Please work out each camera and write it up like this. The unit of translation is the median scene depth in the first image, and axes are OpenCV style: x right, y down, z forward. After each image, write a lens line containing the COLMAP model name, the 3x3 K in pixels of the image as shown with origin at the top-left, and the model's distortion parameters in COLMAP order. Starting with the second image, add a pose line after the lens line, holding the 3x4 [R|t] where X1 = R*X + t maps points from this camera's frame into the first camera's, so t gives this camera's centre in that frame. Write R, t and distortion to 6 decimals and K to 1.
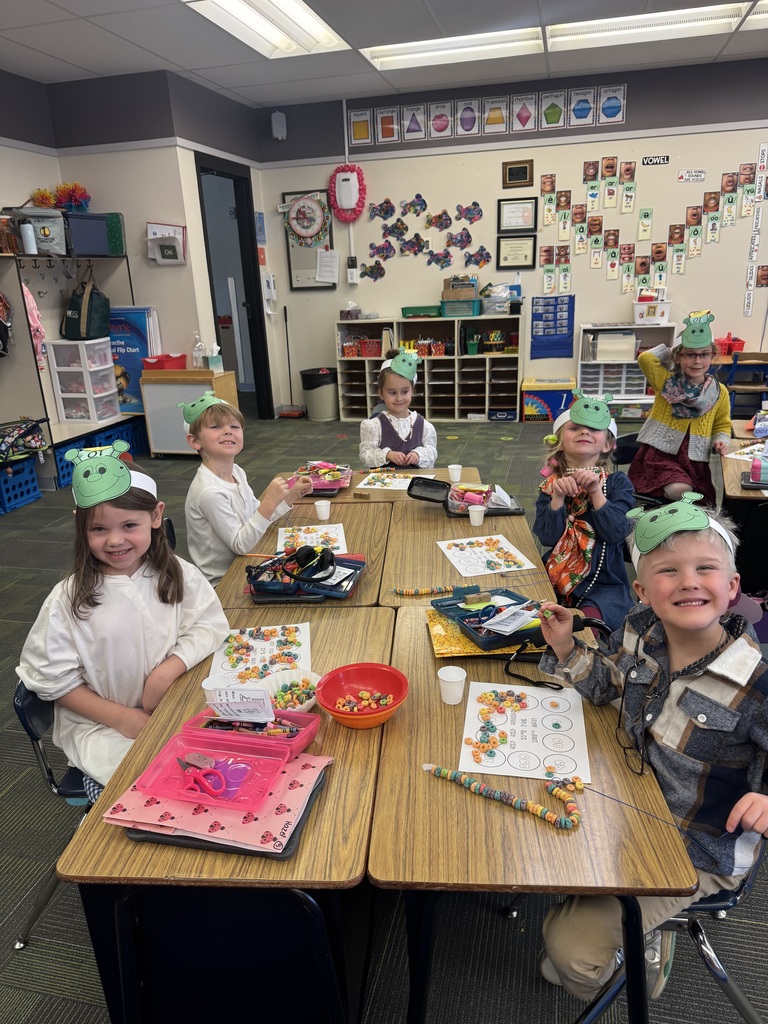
lens RADIAL K [[732.4, 0, 379.3], [0, 732.4, 534.3], [0, 0, 1]] dist [0.008488, -0.011920]
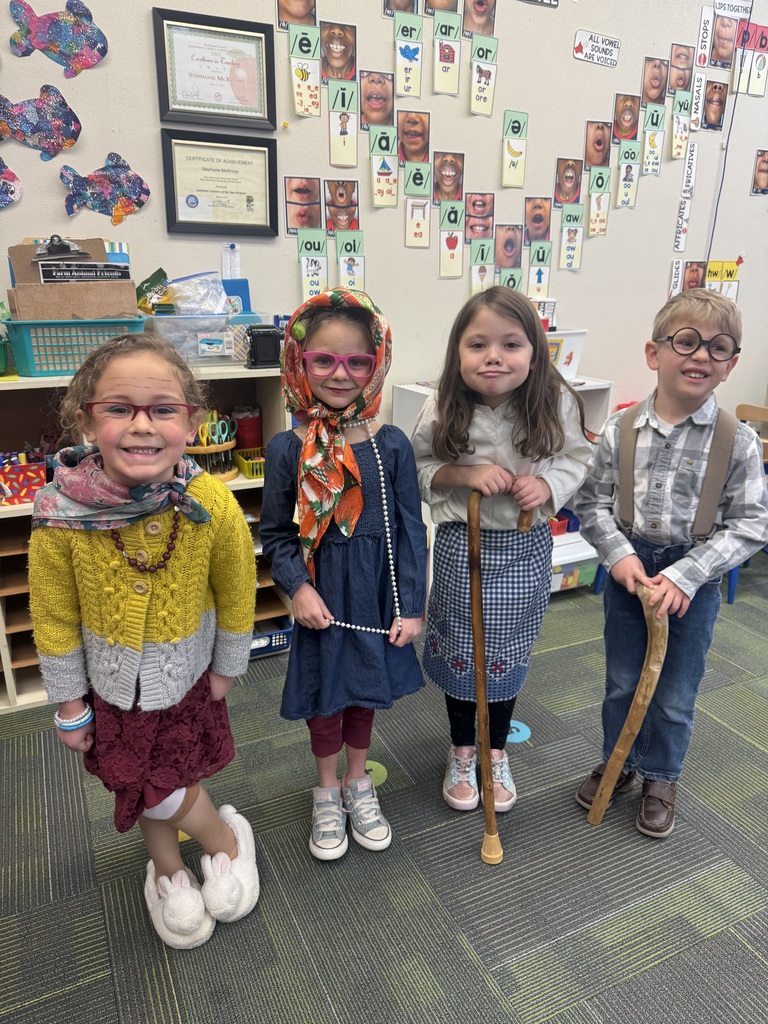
lens RADIAL K [[732.4, 0, 377.4], [0, 732.4, 514.9], [0, 0, 1]] dist [0.008488, -0.011920]
pose [[0.776283, -0.151909, 0.611808, 0.010809], [0.178771, 0.983736, 0.017425, -0.230362], [-0.604504, 0.095847, 0.790815, 0.713111]]
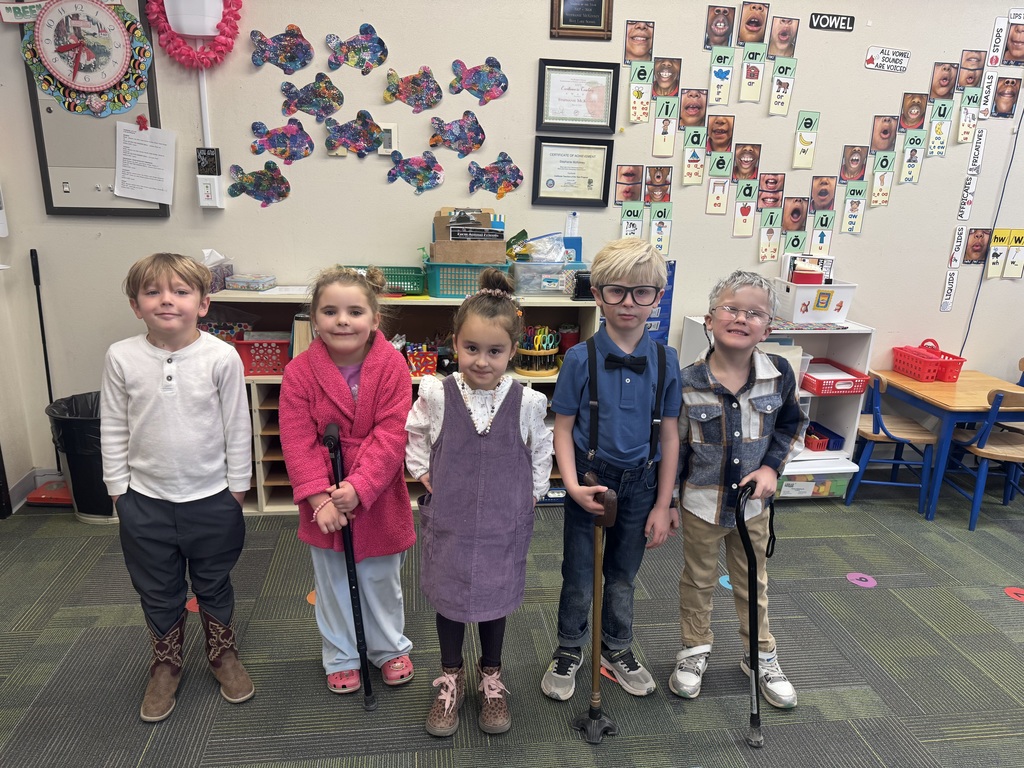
lens RADIAL K [[732.4, 0, 506.4], [0, 732.4, 399.7], [0, 0, 1]] dist [0.008488, -0.011920]
pose [[0.927808, -0.034263, 0.371481, -0.042385], [0.055902, 0.997299, -0.047636, -0.214883], [-0.368845, 0.064964, 0.927218, 0.581375]]
